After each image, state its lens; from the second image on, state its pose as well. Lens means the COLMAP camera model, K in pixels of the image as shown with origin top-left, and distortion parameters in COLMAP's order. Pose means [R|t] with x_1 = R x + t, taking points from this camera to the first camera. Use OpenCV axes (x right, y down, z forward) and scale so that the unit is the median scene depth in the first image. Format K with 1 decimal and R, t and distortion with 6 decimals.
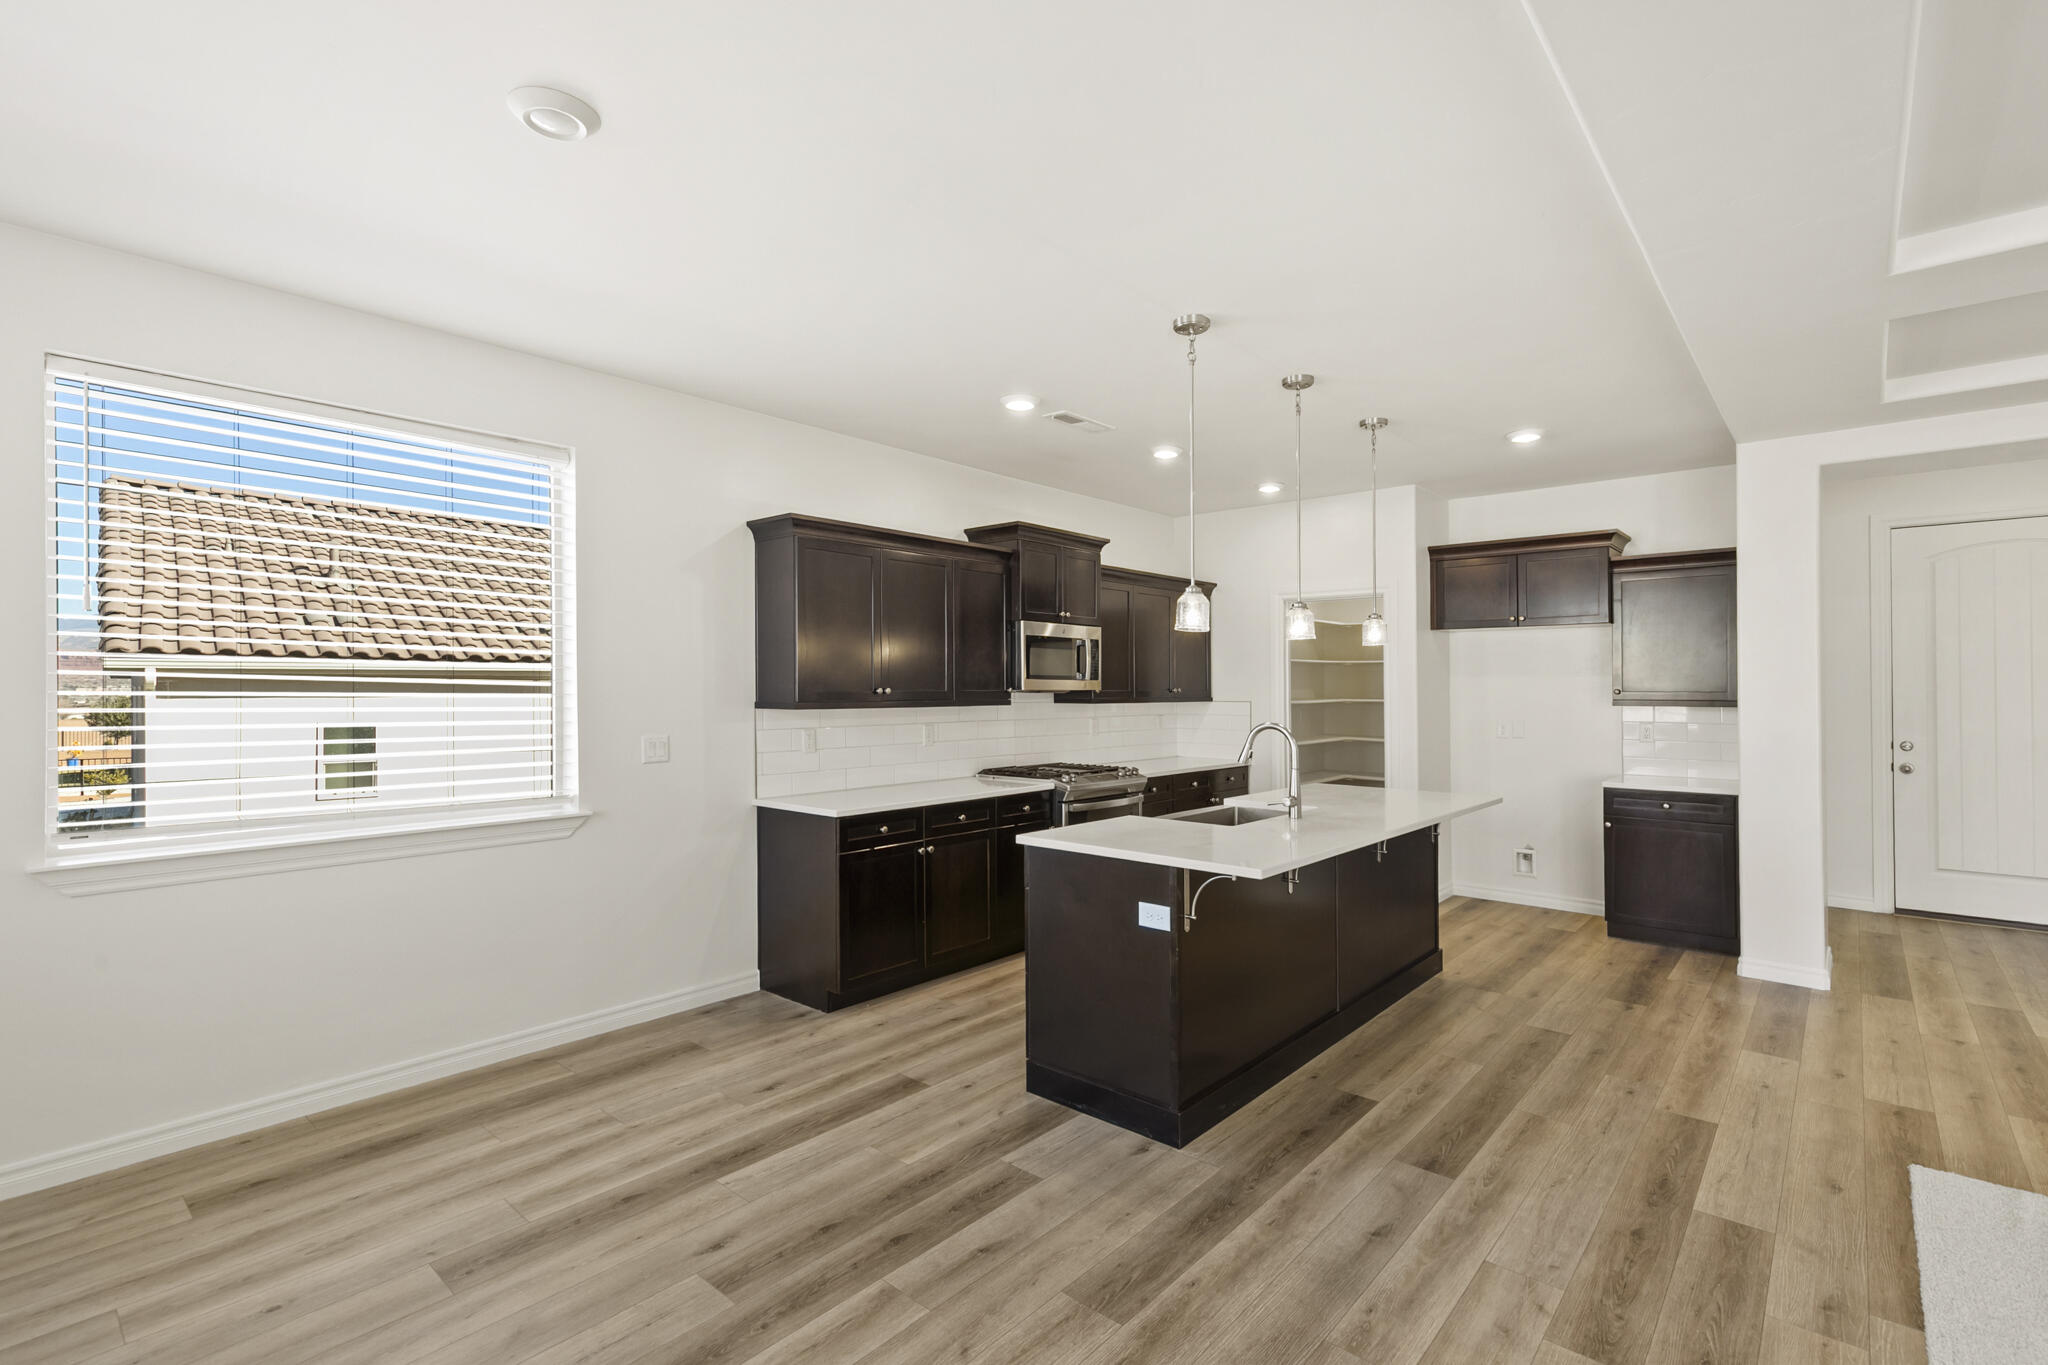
lens RADIAL K [[938.3, 0, 1021.7], [0, 938.3, 685.5], [0, 0, 1]] dist [0.007606, 0.000663]
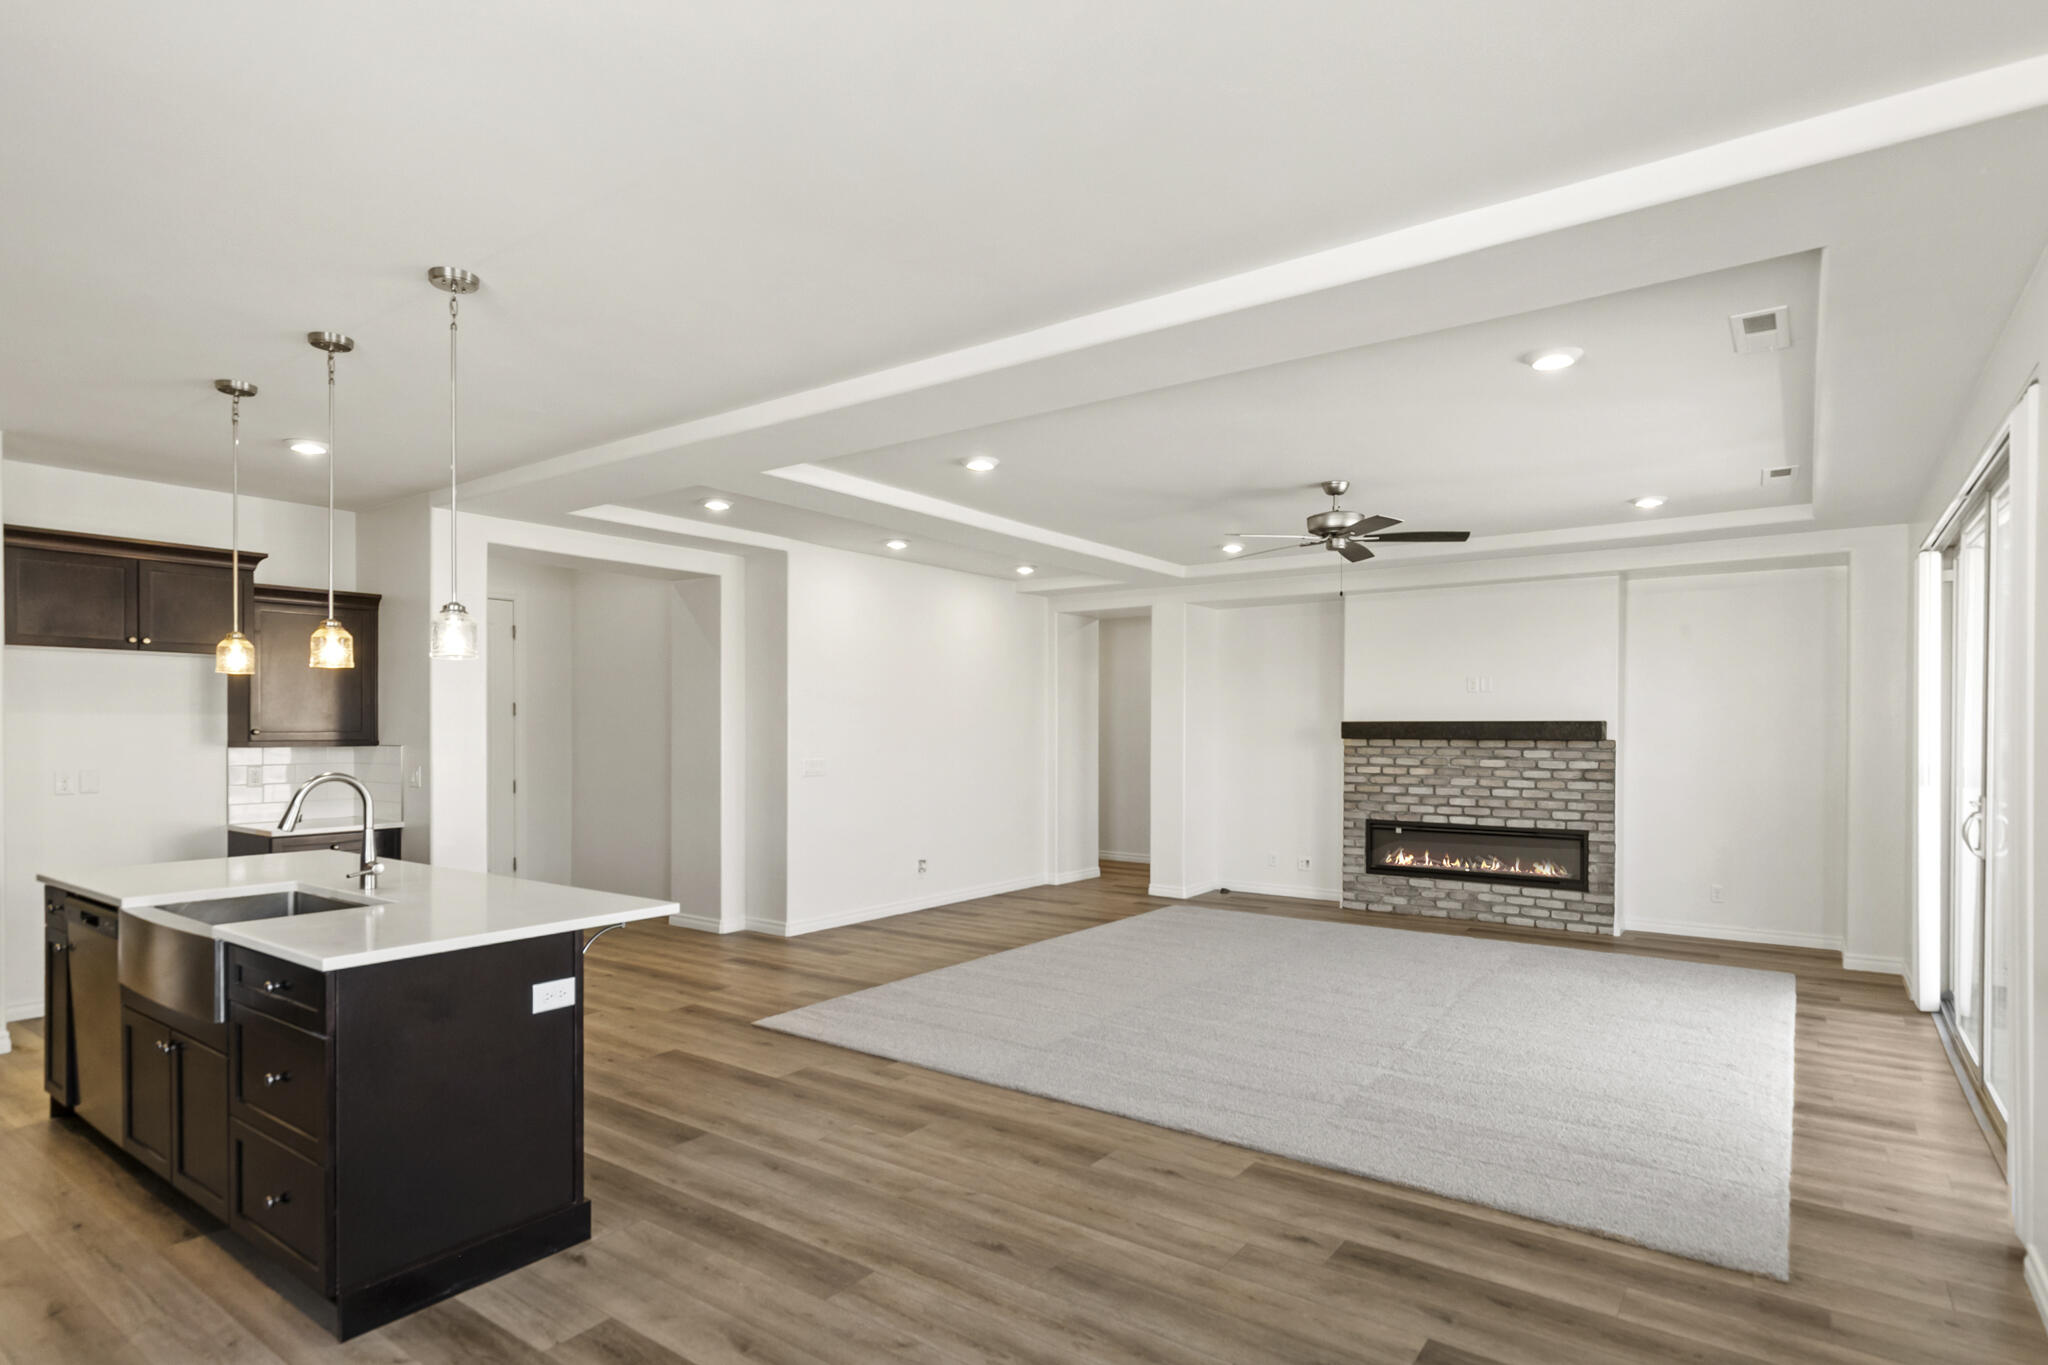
lens RADIAL K [[1074.0, 0, 1036.9], [0, 1074.0, 732.0], [0, 0, 1]] dist [-0.002371, 0.000275]
pose [[-0.096032, -0.004889, 0.995366, -0.909726], [-0.000895, 0.999988, 0.004825, 0.001352], [-0.995378, -0.000428, -0.096035, 0.681450]]
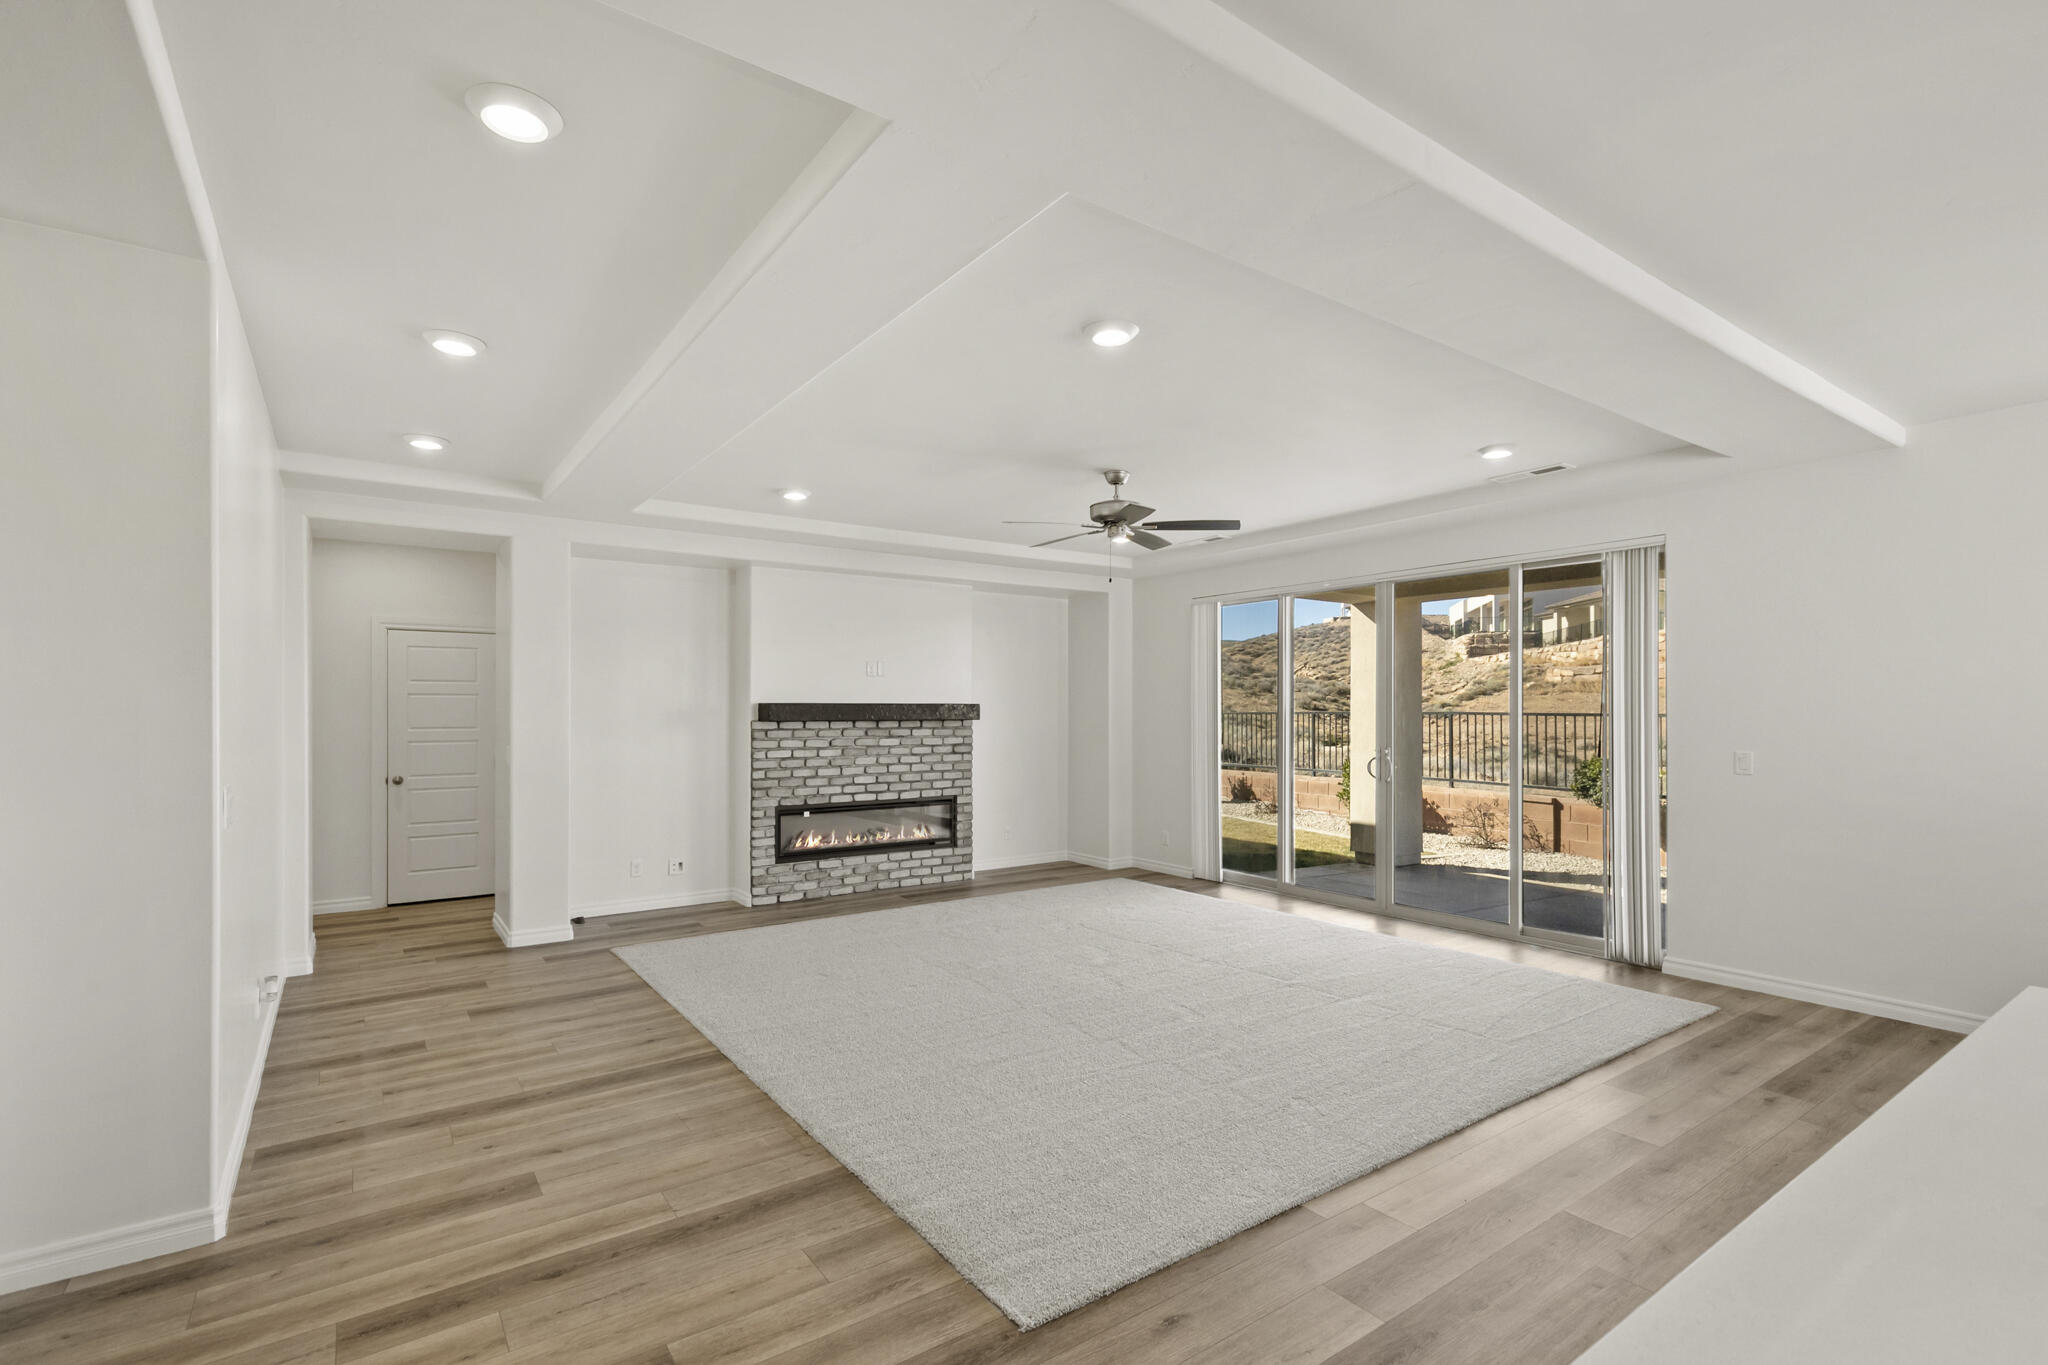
lens RADIAL K [[938.3, 0, 1024.0], [0, 938.3, 692.7], [0, 0, 1]] dist [0.007606, 0.000663]
pose [[-0.972599, 0.002954, 0.232468, 0.719914], [-0.000963, 0.999860, -0.016734, -0.000905], [-0.232485, -0.016500, -0.972460, 1.712414]]
